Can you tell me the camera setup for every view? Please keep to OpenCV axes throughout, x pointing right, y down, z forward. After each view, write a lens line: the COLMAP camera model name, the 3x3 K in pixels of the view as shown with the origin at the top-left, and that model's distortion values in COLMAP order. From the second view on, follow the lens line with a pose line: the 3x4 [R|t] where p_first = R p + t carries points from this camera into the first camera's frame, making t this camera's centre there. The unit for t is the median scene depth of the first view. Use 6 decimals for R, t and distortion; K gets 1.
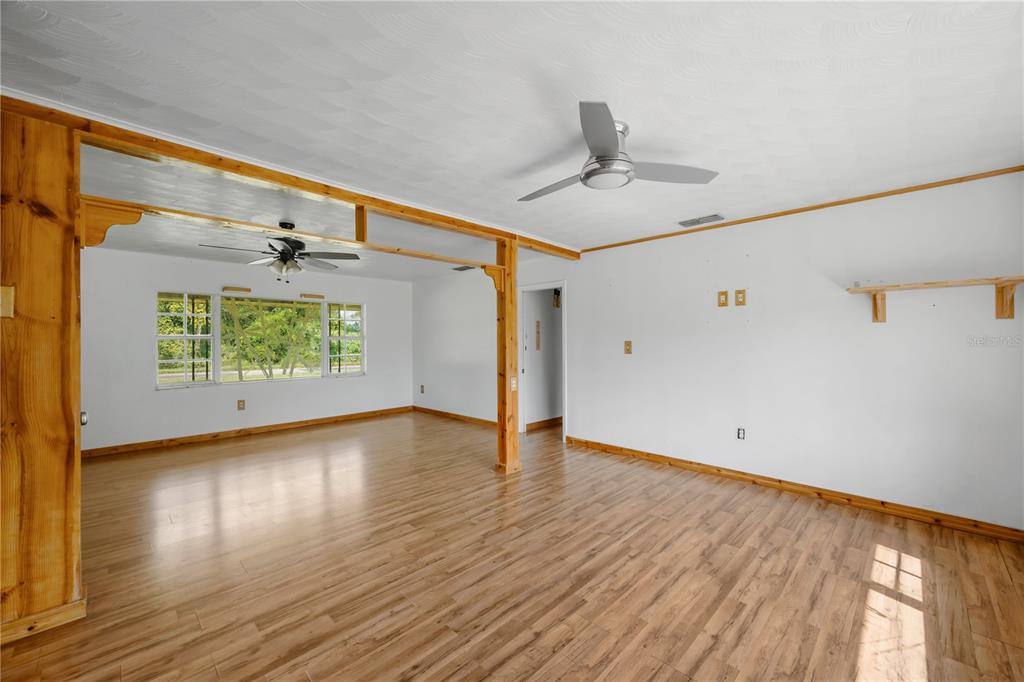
lens RADIAL K [[403.4, 0, 517.1], [0, 403.4, 337.3], [0, 0, 1]] dist [-0.000125, 0.000012]
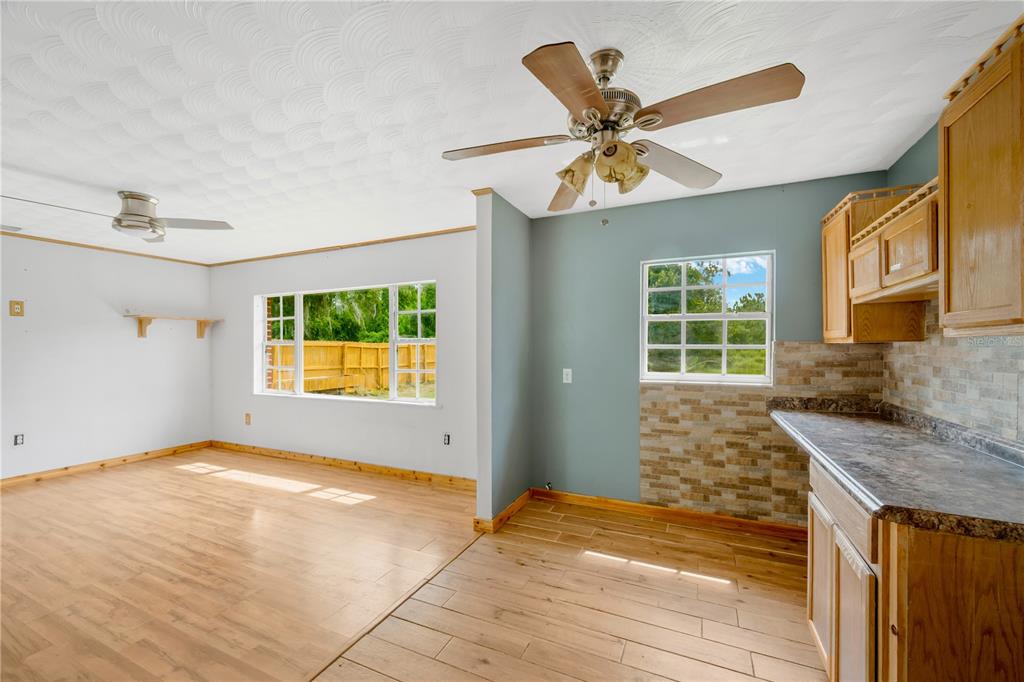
lens RADIAL K [[403.4, 0, 520.0], [0, 403.4, 349.5], [0, 0, 1]] dist [-0.000125, 0.000012]
pose [[-0.339909, -0.008068, 0.940424, -1.450134], [-0.003911, 0.999967, 0.007165, -0.010469], [-0.940450, -0.001243, -0.339930, 0.232351]]
